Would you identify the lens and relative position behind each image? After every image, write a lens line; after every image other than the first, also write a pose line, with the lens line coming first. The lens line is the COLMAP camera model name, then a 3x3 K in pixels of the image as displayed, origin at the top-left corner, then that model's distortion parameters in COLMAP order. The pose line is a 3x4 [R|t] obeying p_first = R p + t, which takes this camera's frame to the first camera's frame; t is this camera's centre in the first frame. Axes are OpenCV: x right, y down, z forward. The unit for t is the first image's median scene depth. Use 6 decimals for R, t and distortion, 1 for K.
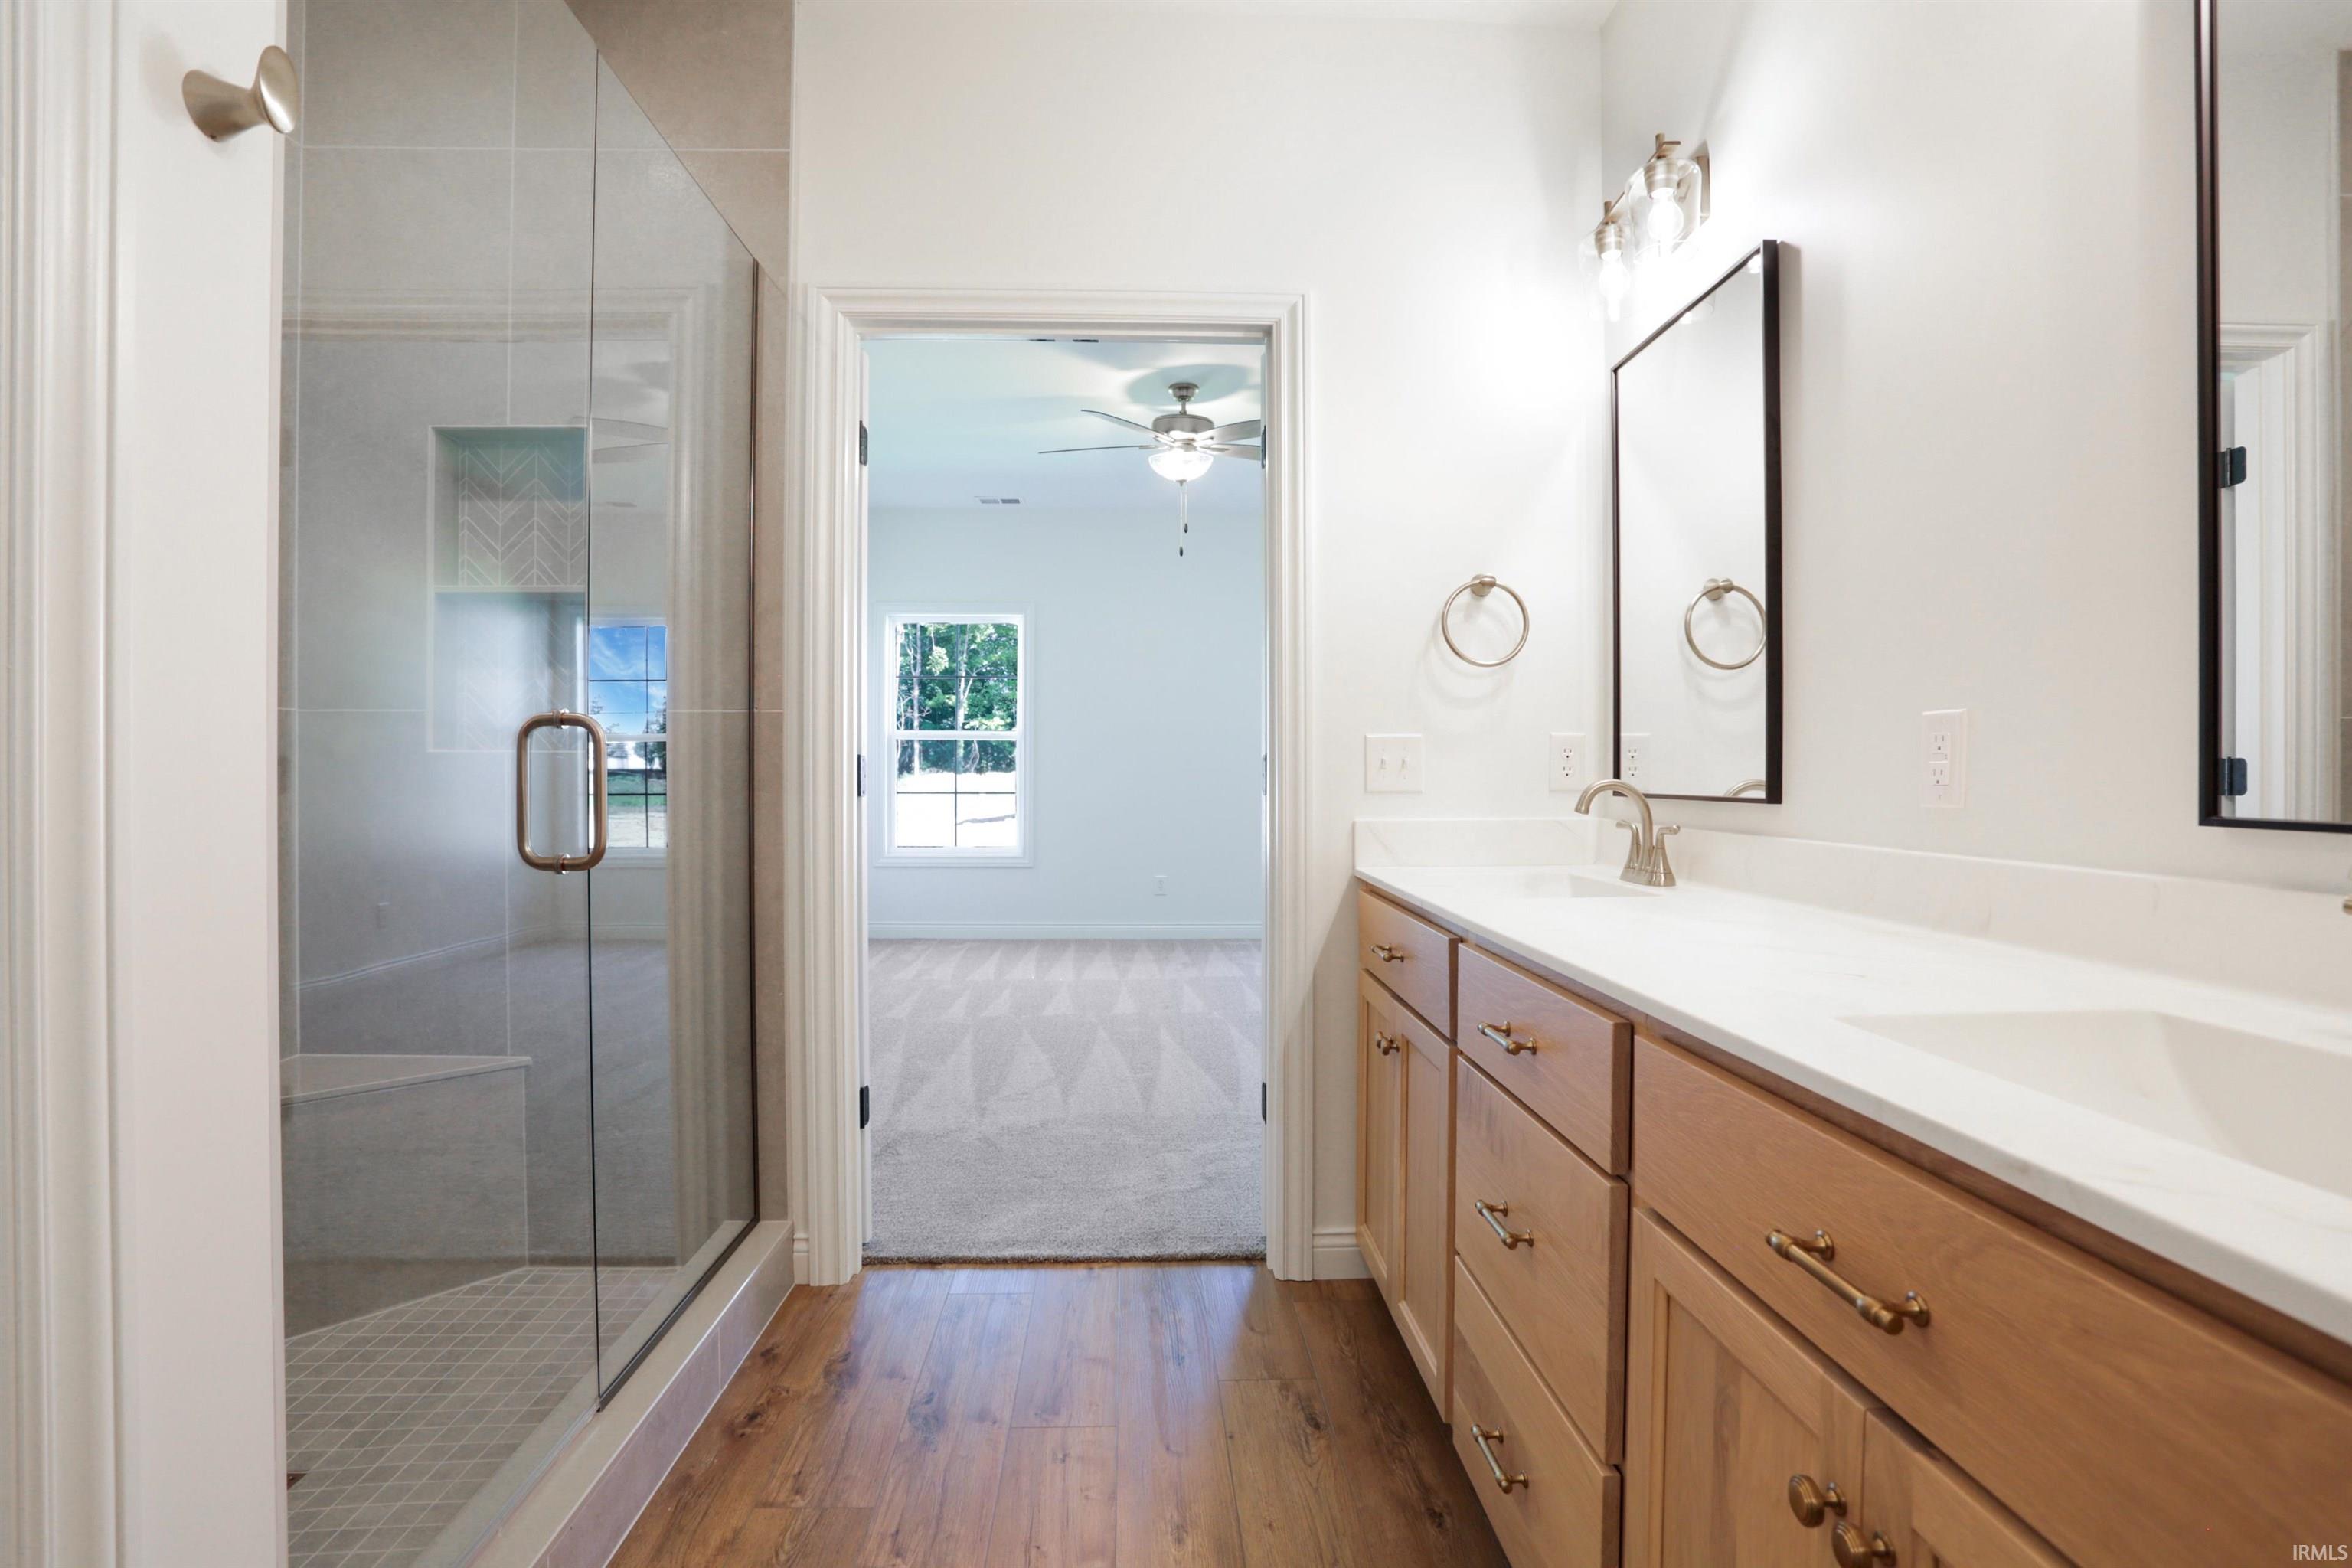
lens RADIAL K [[1147.5, 0, 1176.0], [0, 1147.5, 784.0], [0, 0, 1]] dist [-0.065429, 0.014971]
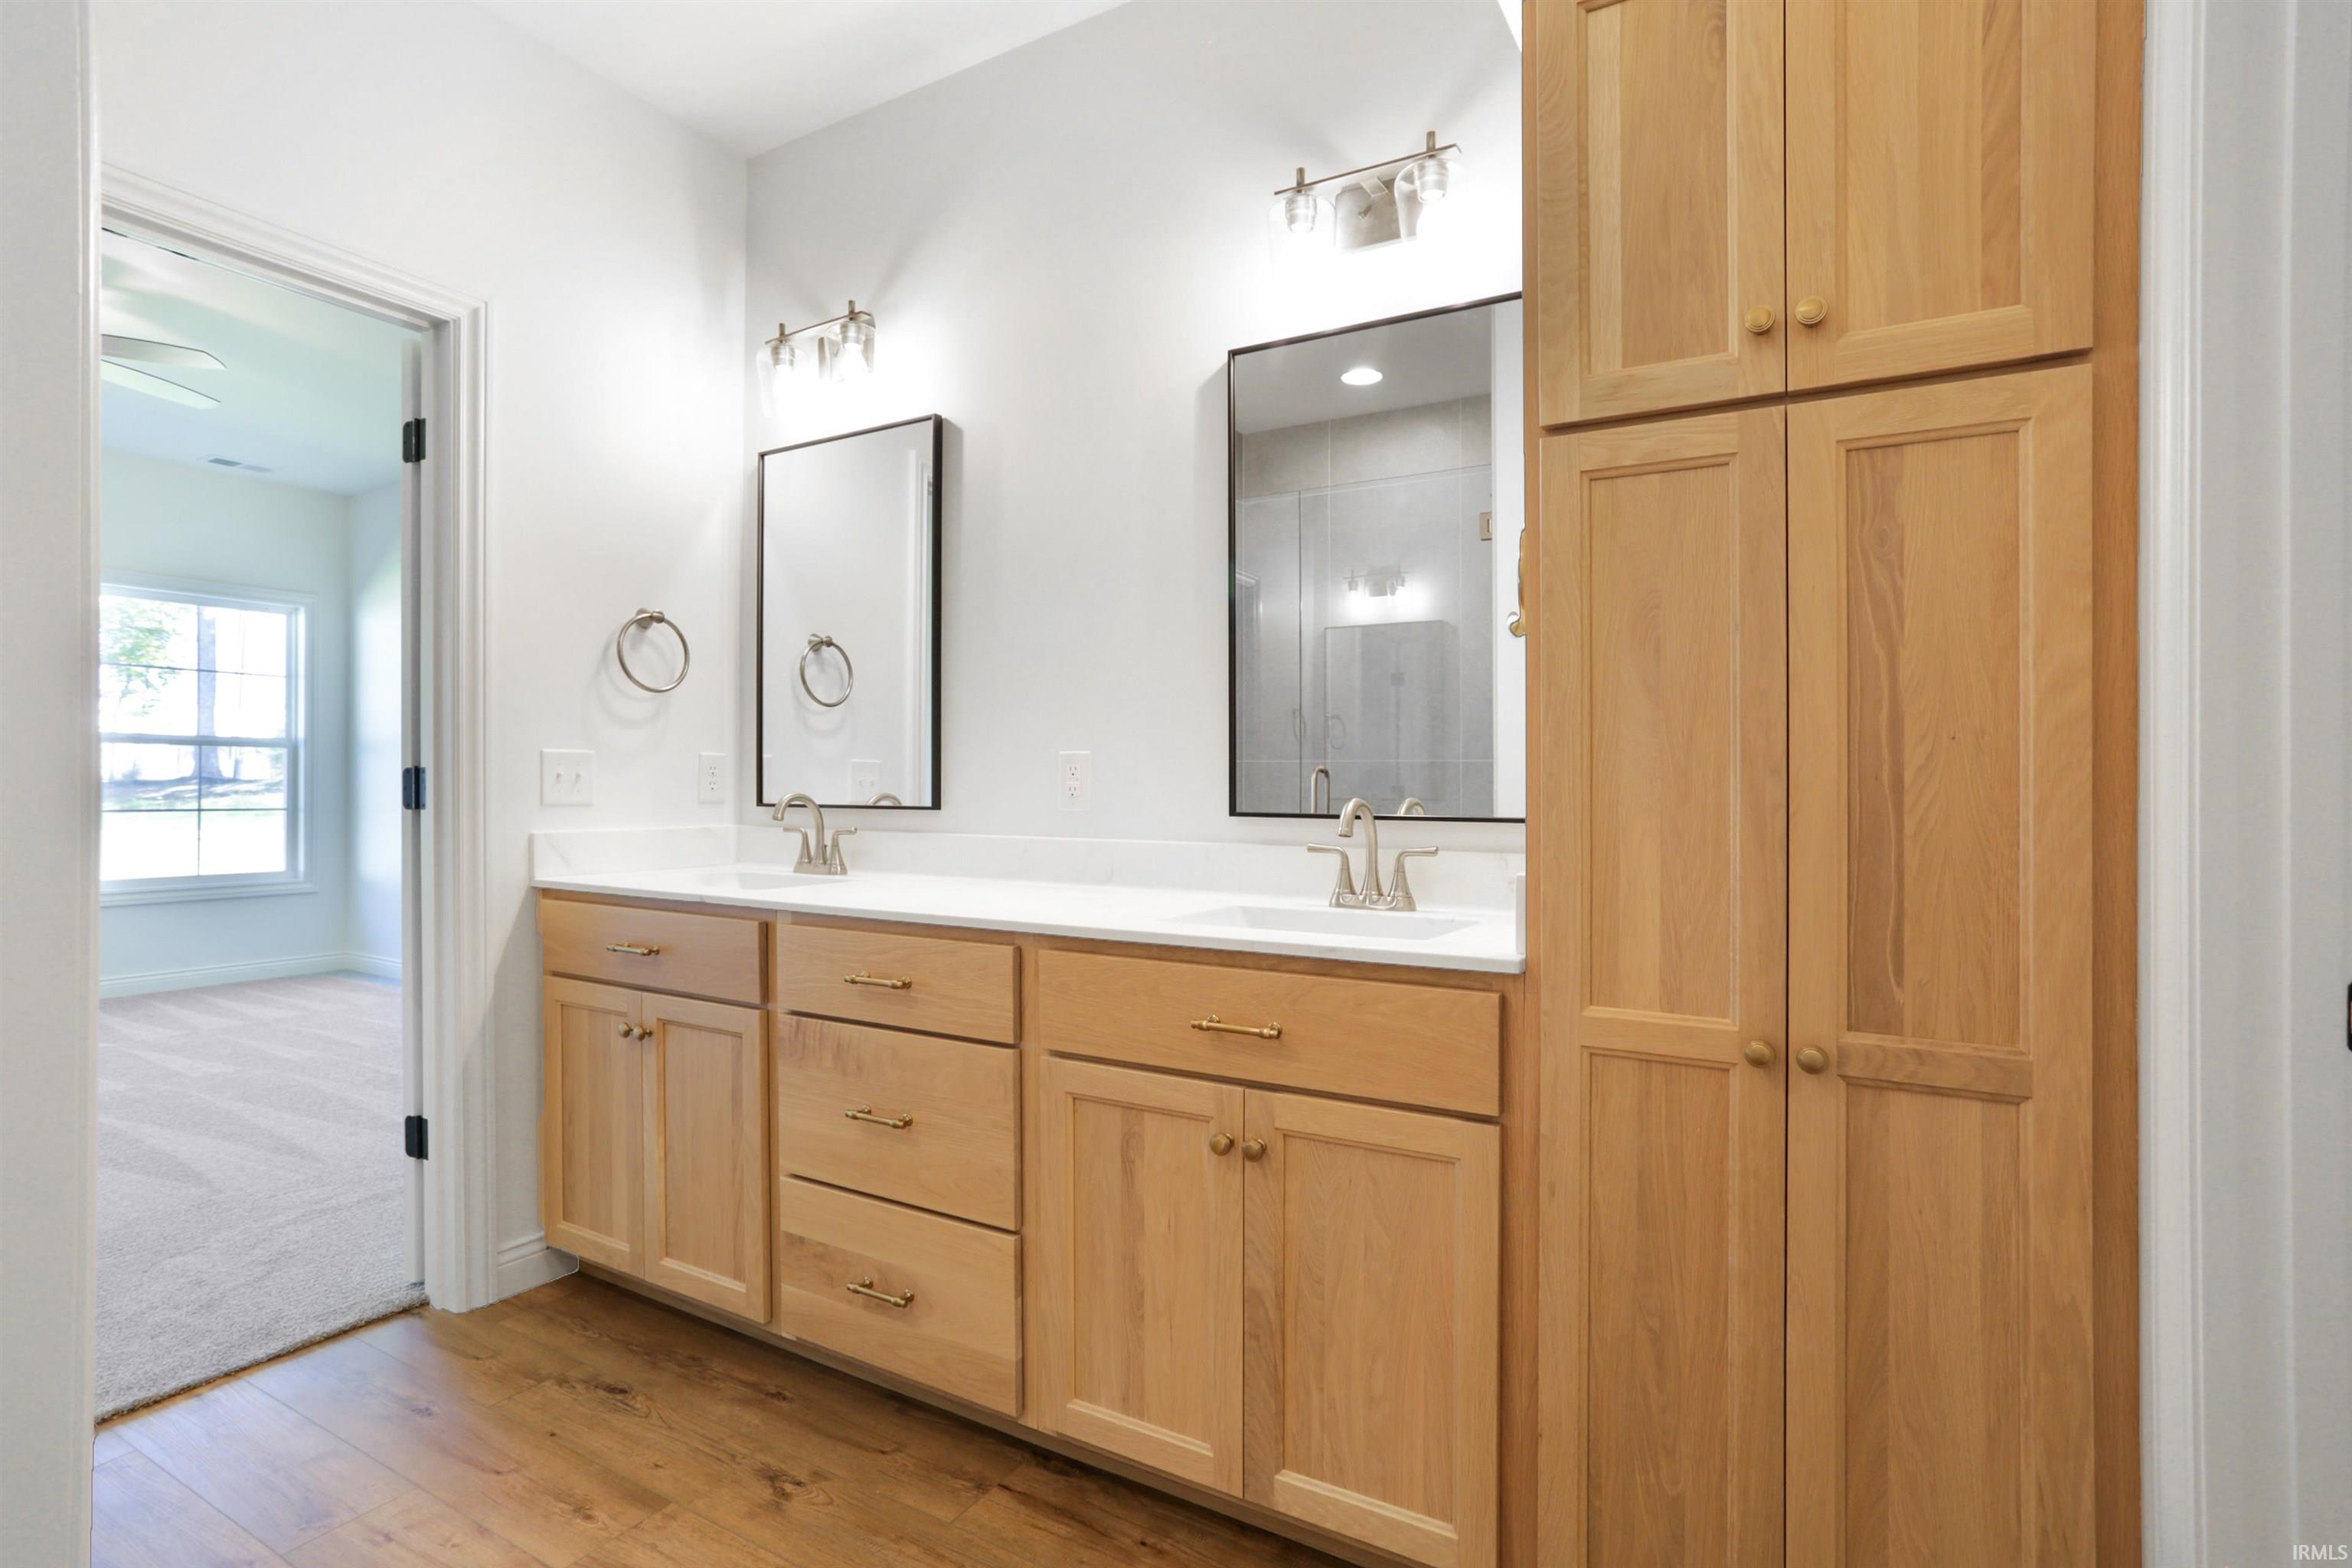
lens RADIAL K [[1137.8, 0, 1186.1], [0, 1137.8, 779.2], [0, 0, 1]] dist [-0.074404, 0.032804]
pose [[0.524343, 0.007659, 0.851473, -0.398719], [0.004173, 0.999924, -0.011564, -0.002581], [-0.851497, 0.009617, 0.524271, -0.018342]]
